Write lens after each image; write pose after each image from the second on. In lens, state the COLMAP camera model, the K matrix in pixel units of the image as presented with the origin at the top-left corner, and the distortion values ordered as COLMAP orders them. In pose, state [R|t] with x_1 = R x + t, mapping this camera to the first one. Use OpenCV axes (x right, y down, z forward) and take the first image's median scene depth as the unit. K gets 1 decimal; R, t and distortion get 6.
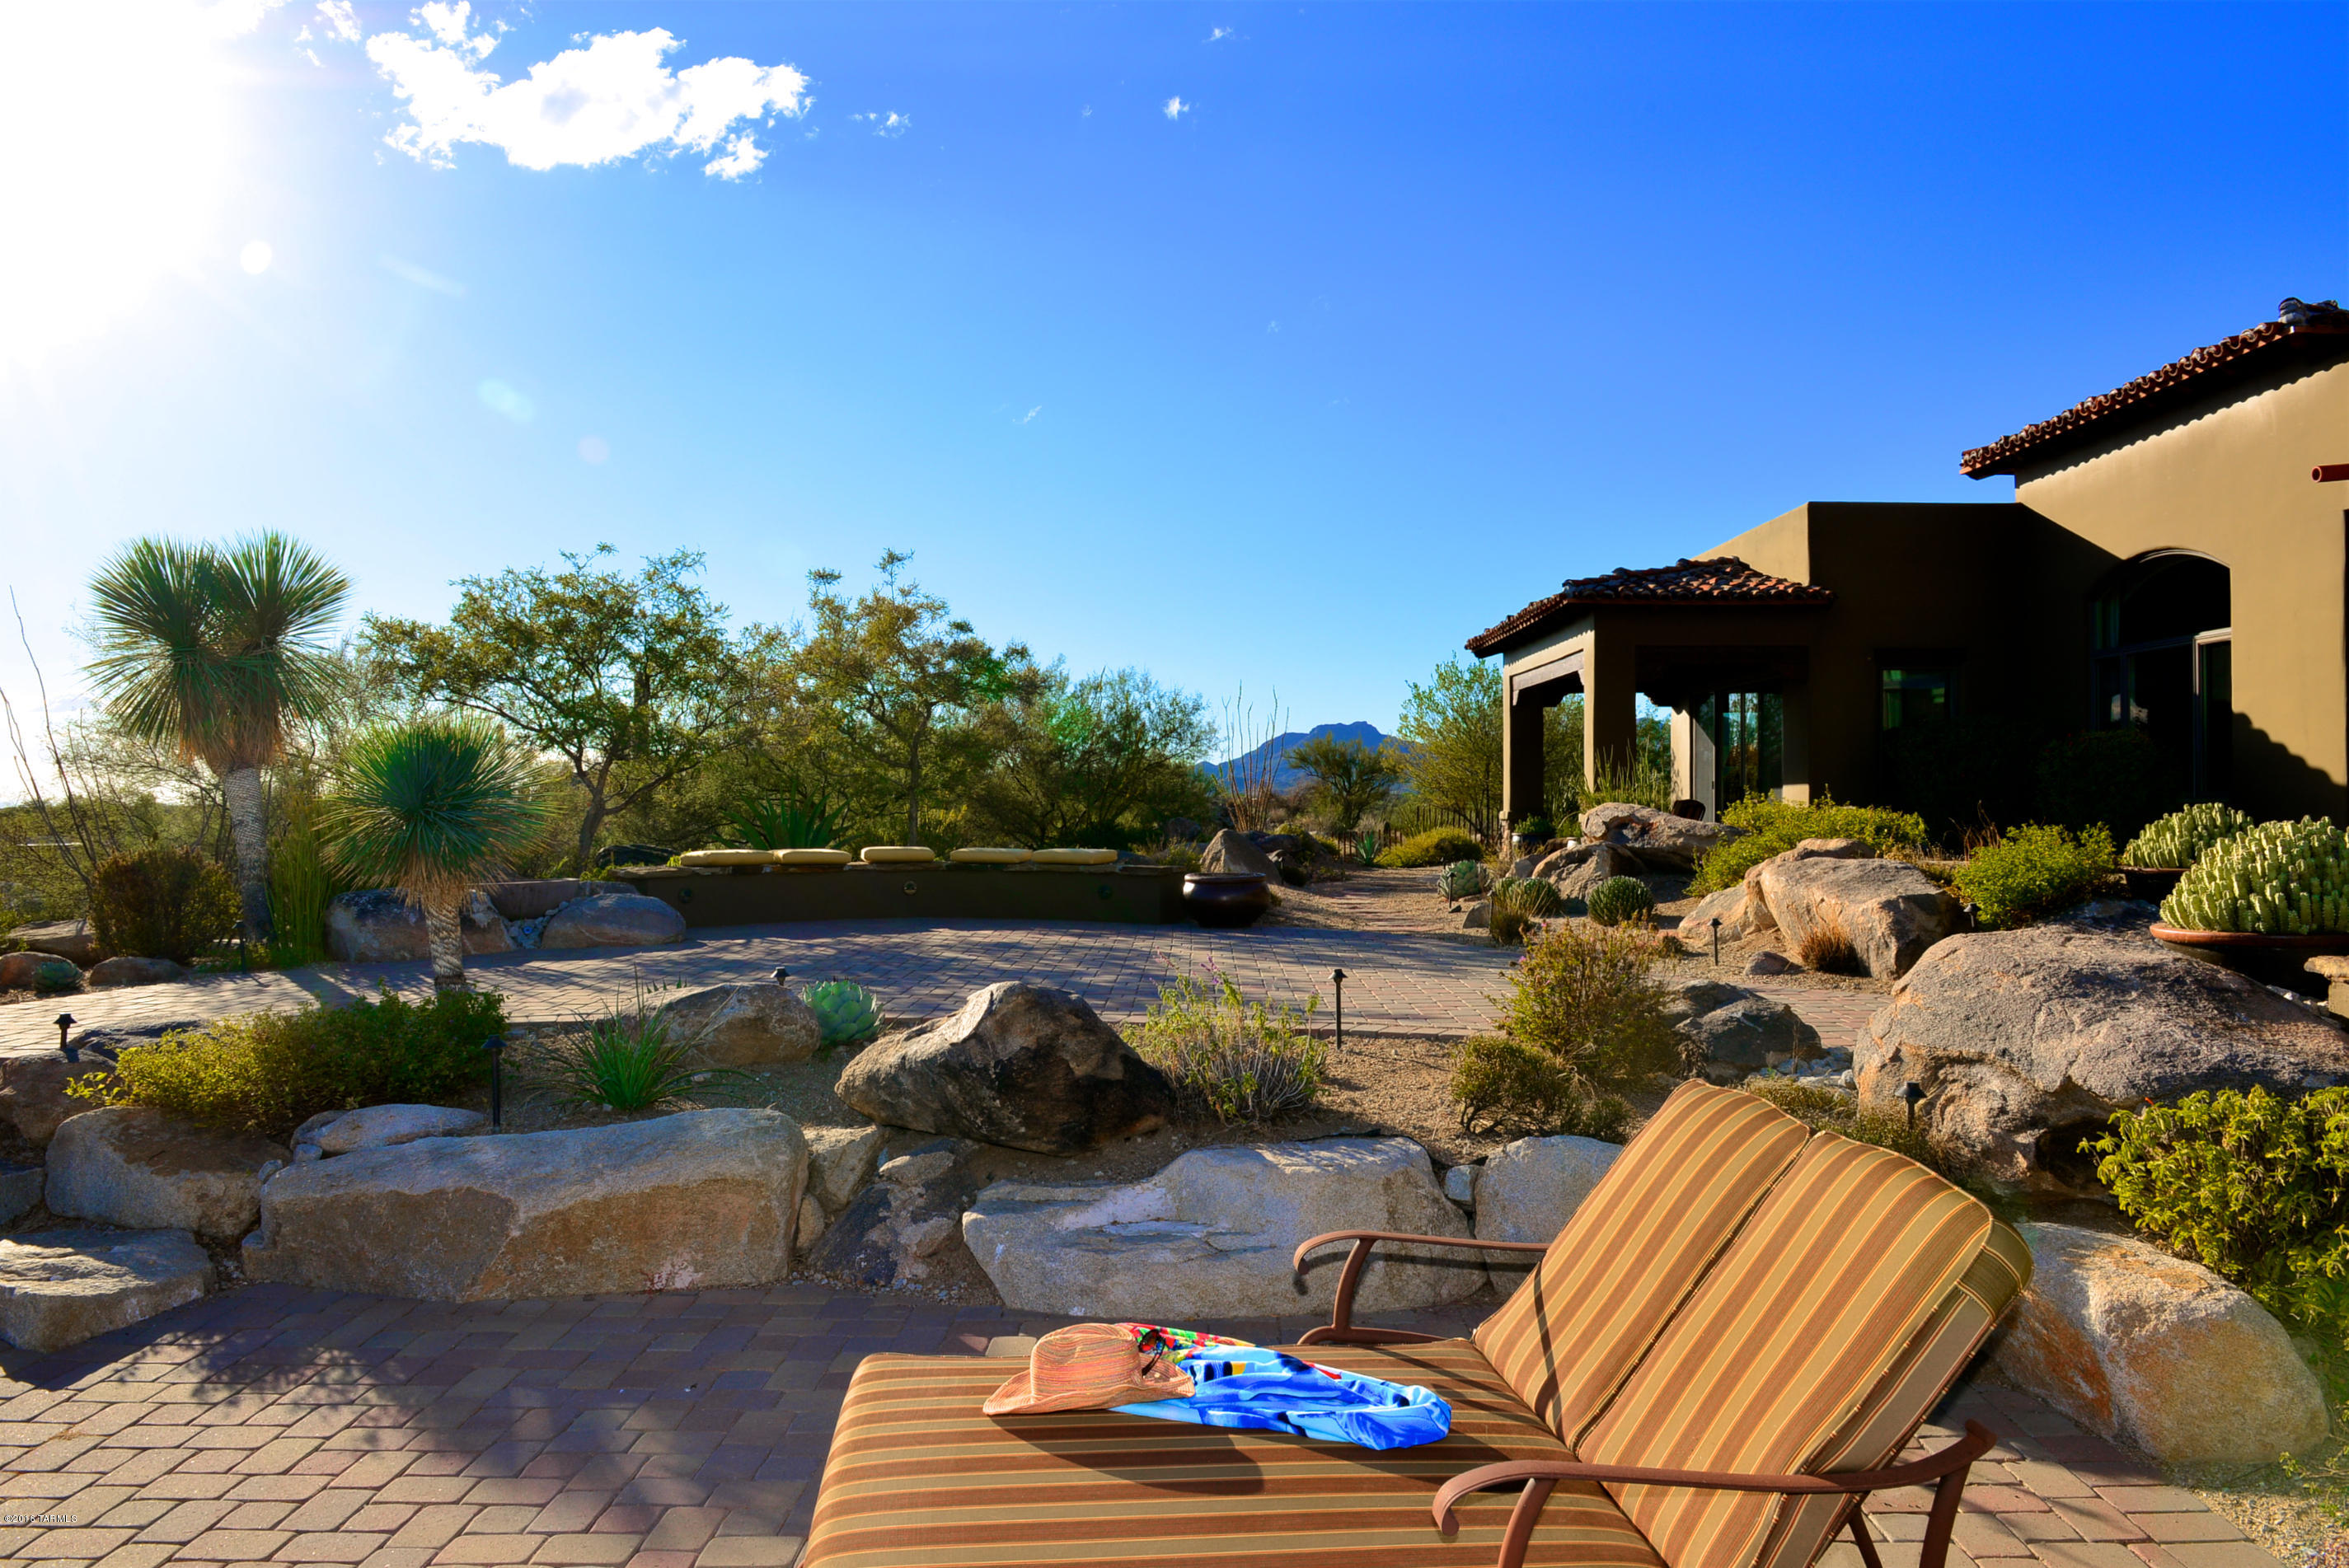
lens RADIAL K [[1650.5, 0, 1176.4], [0, 1650.5, 776.6], [0, 0, 1]] dist [-0.004759, -0.010239]
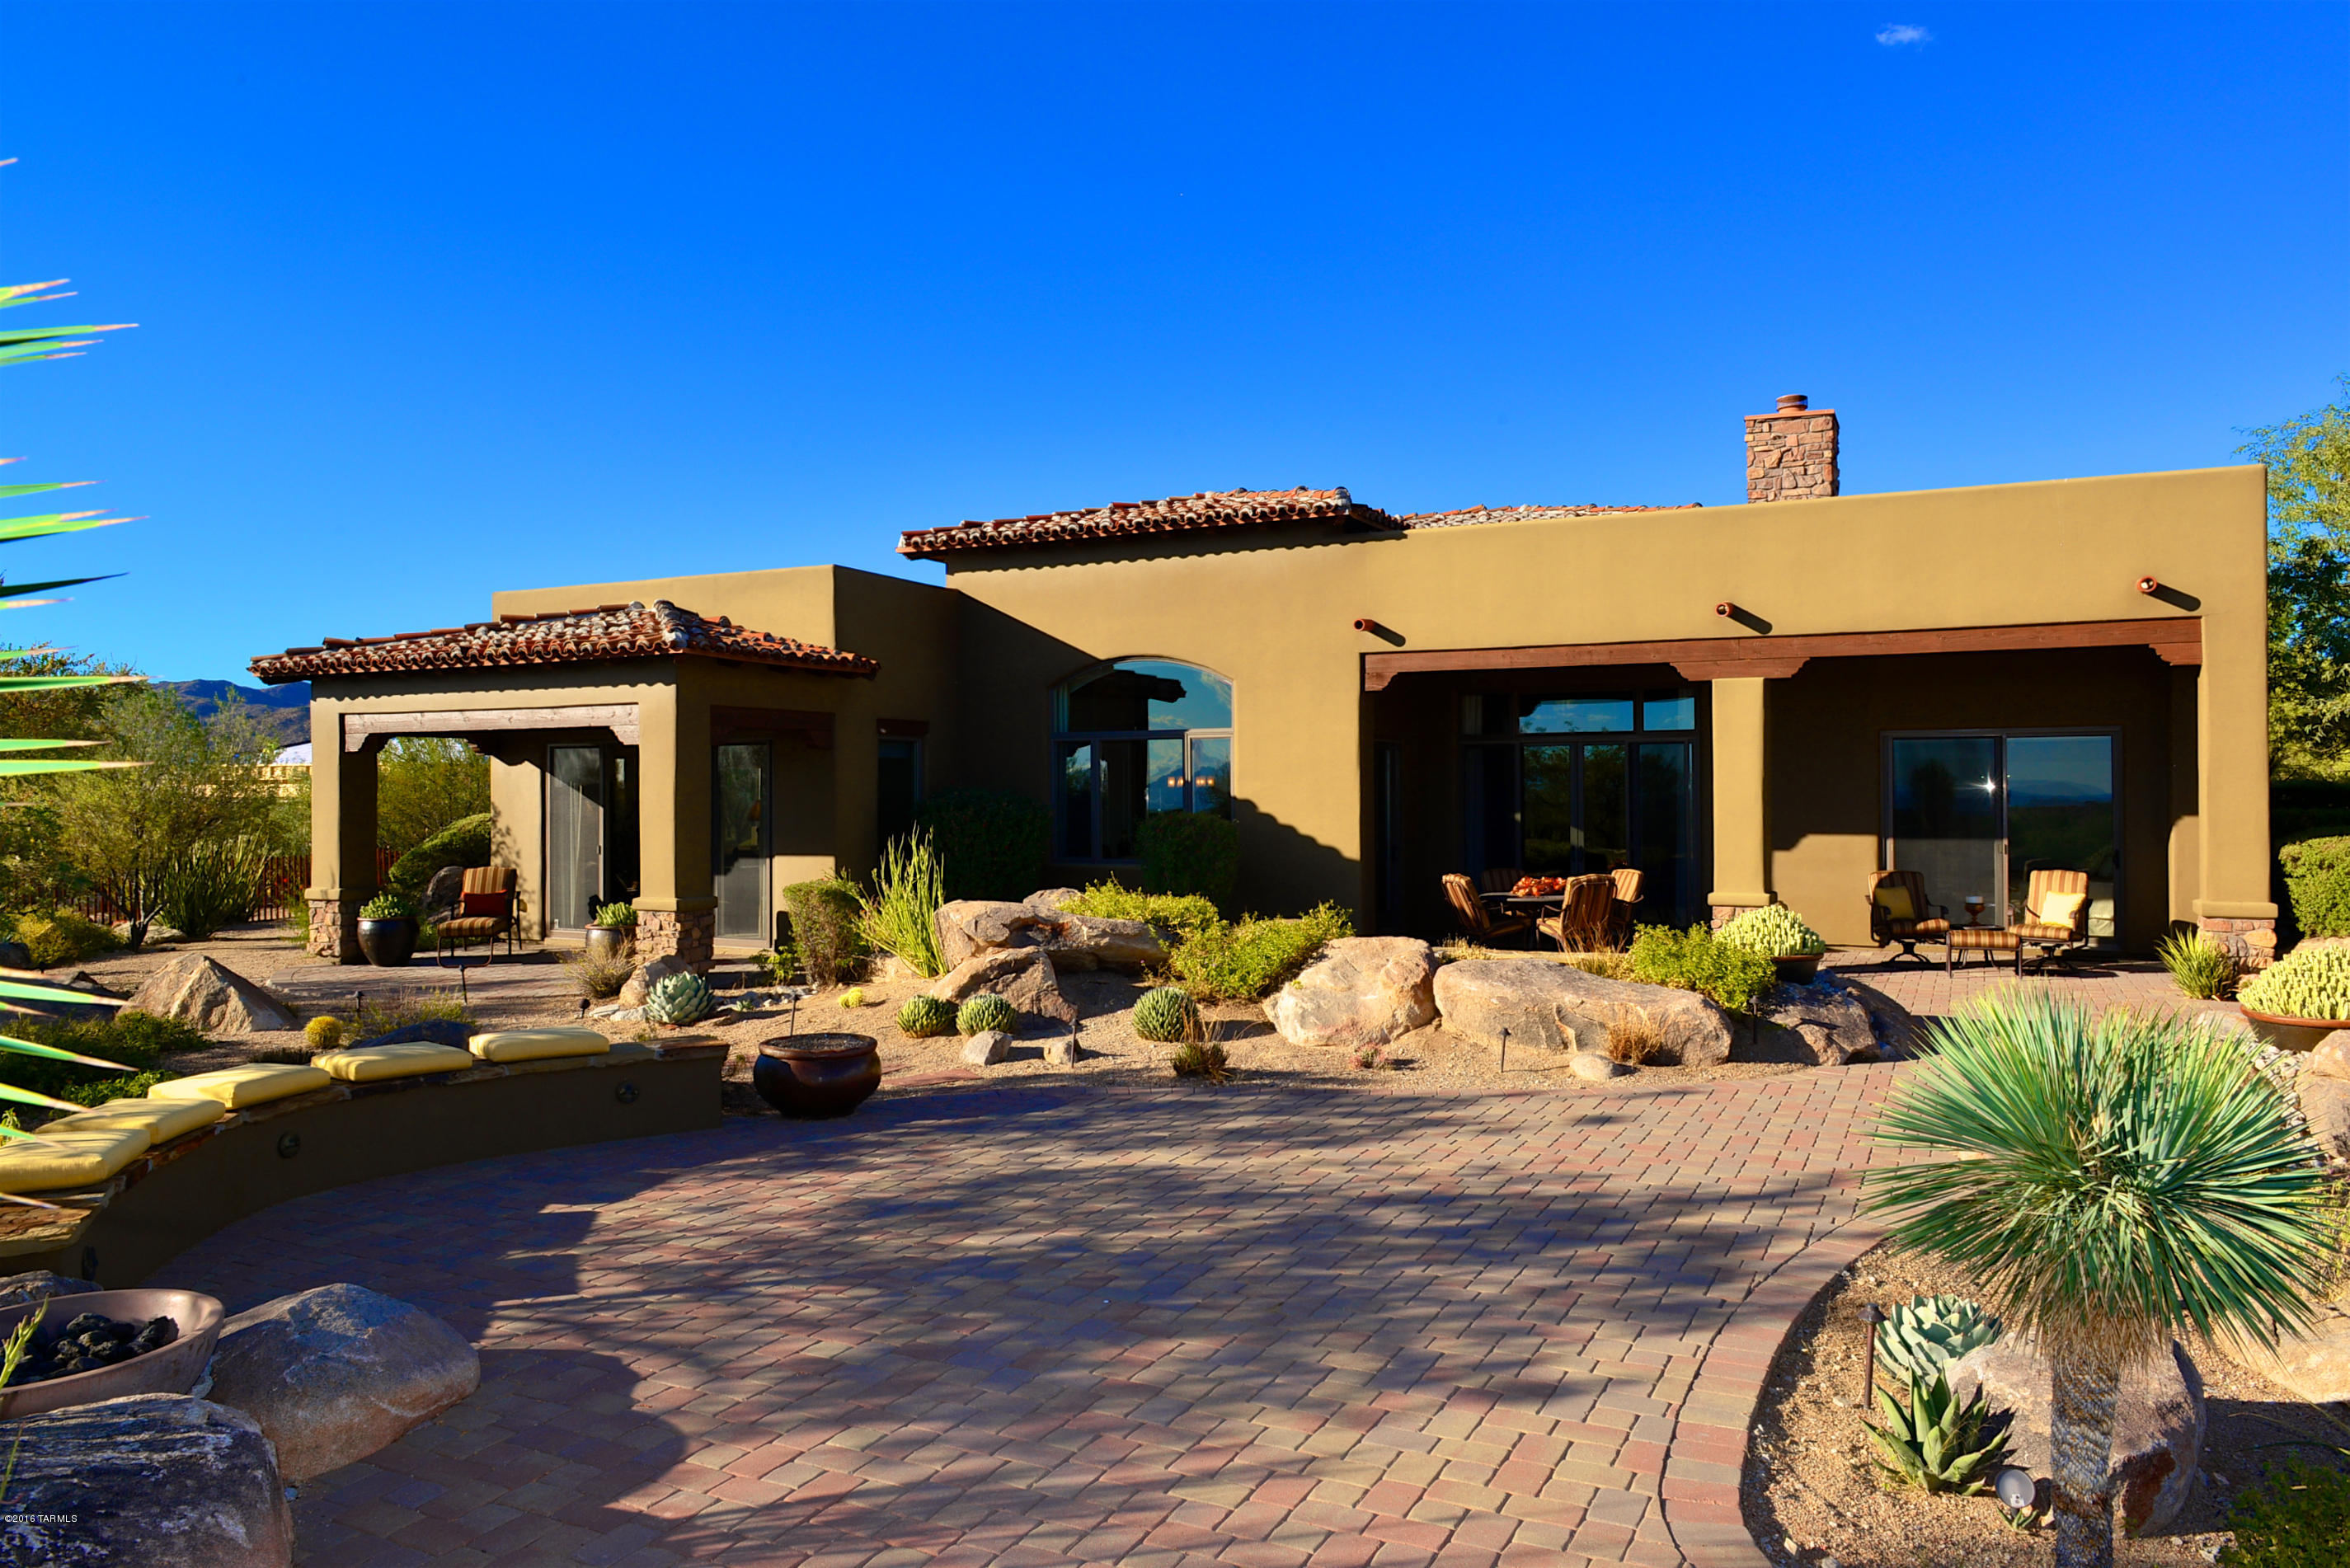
lens RADIAL K [[1651.3, 0, 1176.9], [0, 1651.3, 776.6], [0, 0, 1]] dist [-0.004759, -0.010239]
pose [[0.445106, 0.008524, 0.895437, -0.455329], [-0.007840, 0.999953, -0.005622, -0.043794], [-0.895443, -0.004518, 0.445152, 0.439372]]
